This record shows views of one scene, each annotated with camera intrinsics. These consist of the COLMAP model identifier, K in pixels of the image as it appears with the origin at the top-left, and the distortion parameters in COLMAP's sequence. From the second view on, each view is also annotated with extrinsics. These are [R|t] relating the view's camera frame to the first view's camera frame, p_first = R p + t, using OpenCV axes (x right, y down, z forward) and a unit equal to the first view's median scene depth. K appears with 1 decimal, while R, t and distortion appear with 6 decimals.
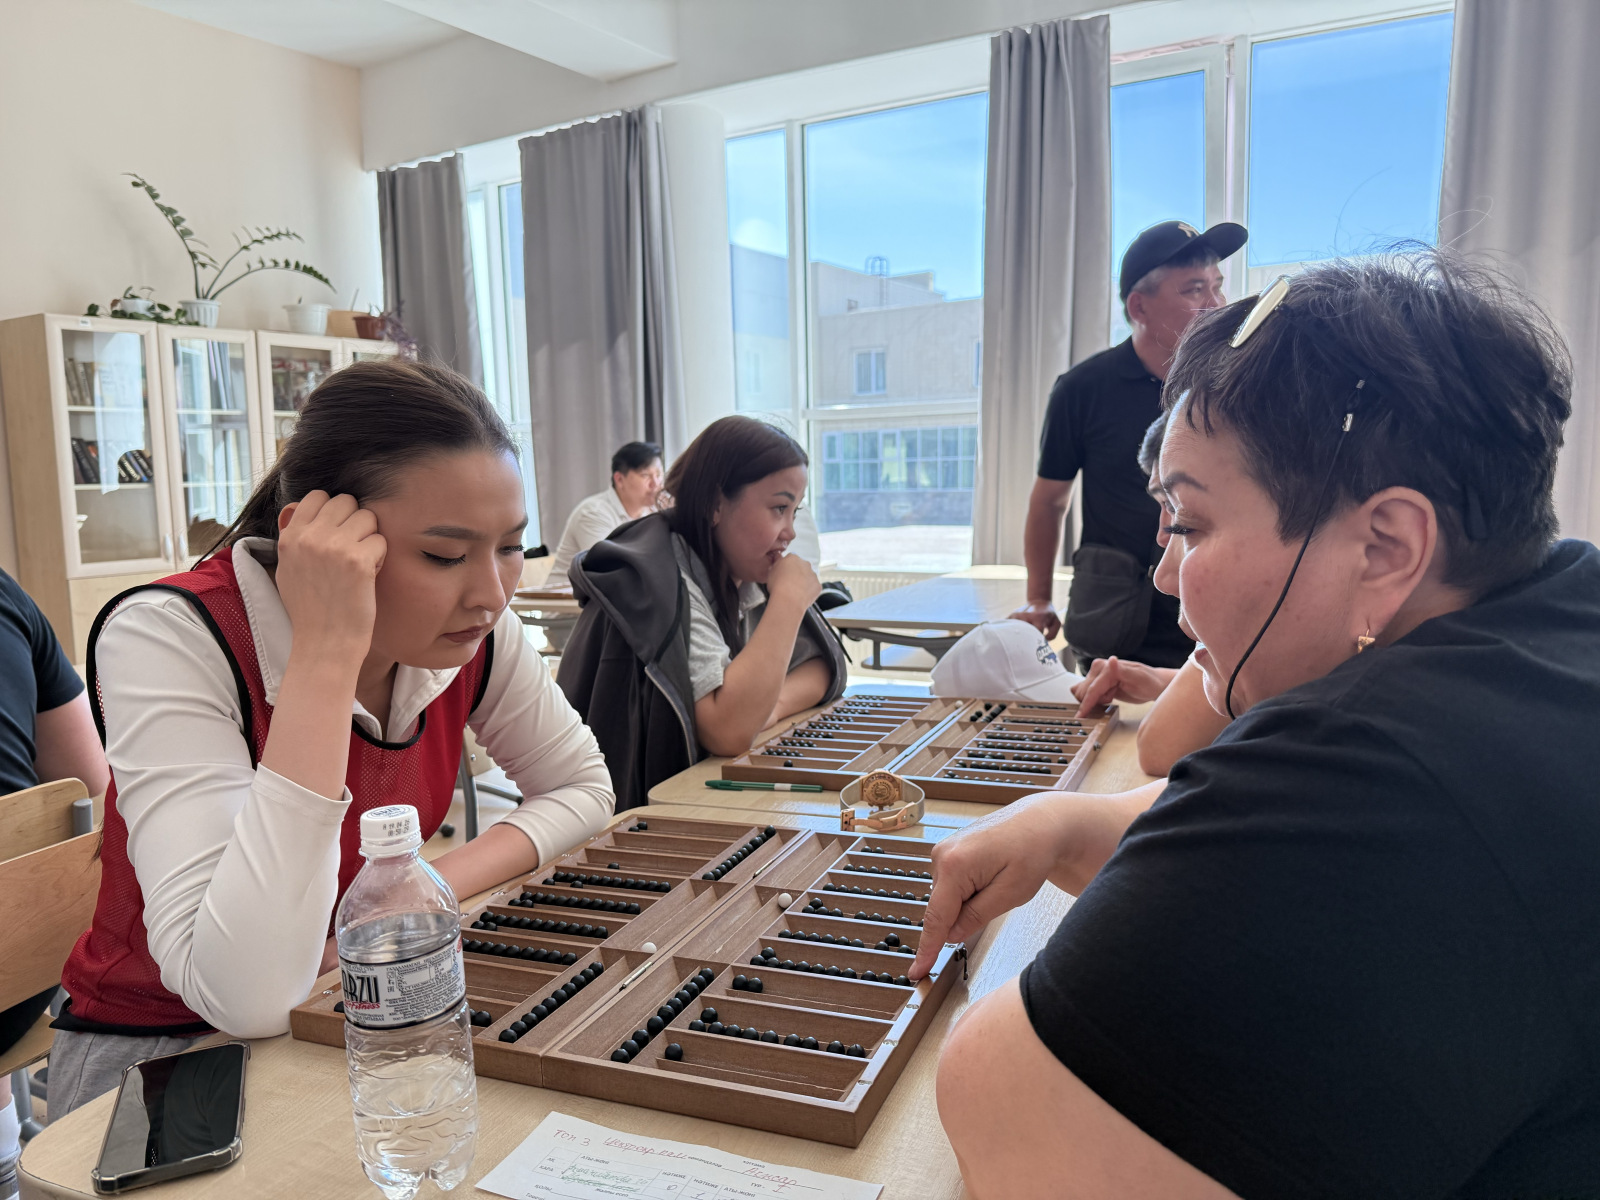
lens RADIAL K [[1141.6, 0, 800.0], [0, 1141.6, 600.0], [0, 0, 1]] dist [0.006789, -0.012385]
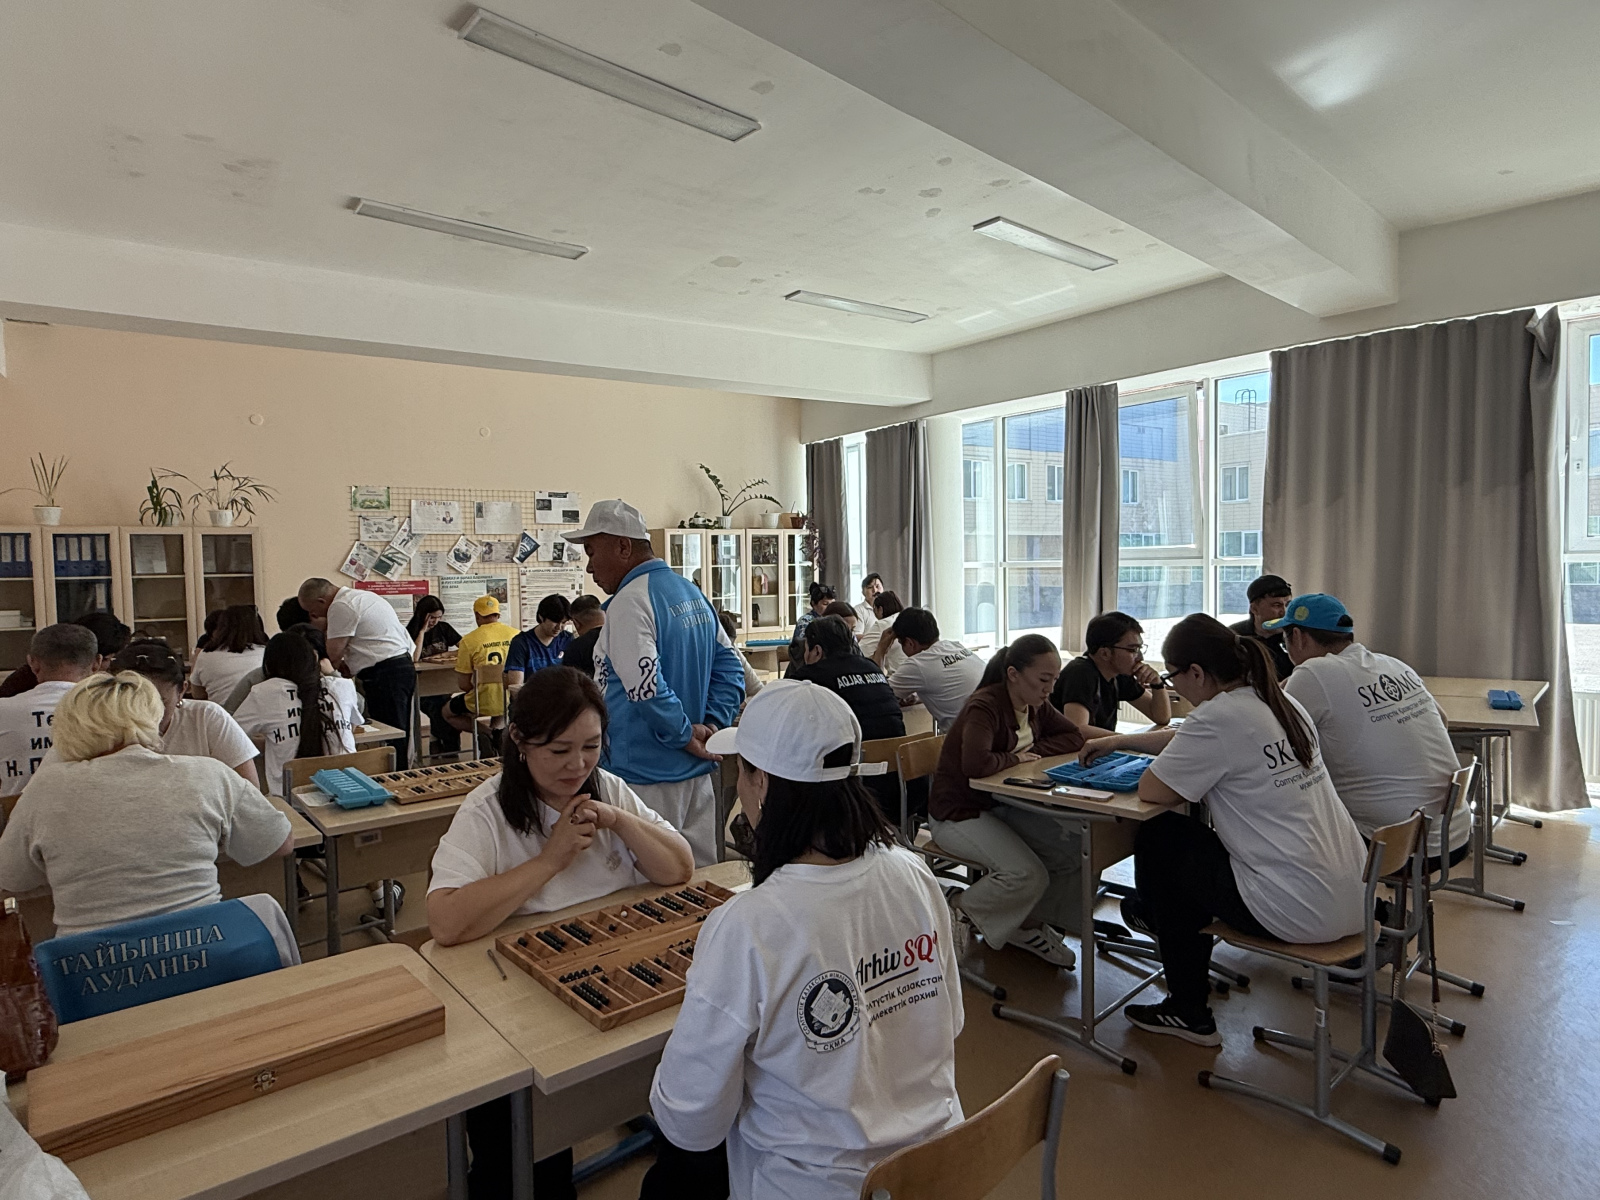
lens RADIAL K [[909.8, 0, 800.0], [0, 909.8, 600.0], [0, 0, 1]] dist [0.000397, -0.000330]
pose [[0.911511, 0.017837, -0.410889, 0.339684], [-0.045422, 0.997313, -0.057469, -0.004722], [0.408760, 0.071047, 0.909872, -0.538548]]
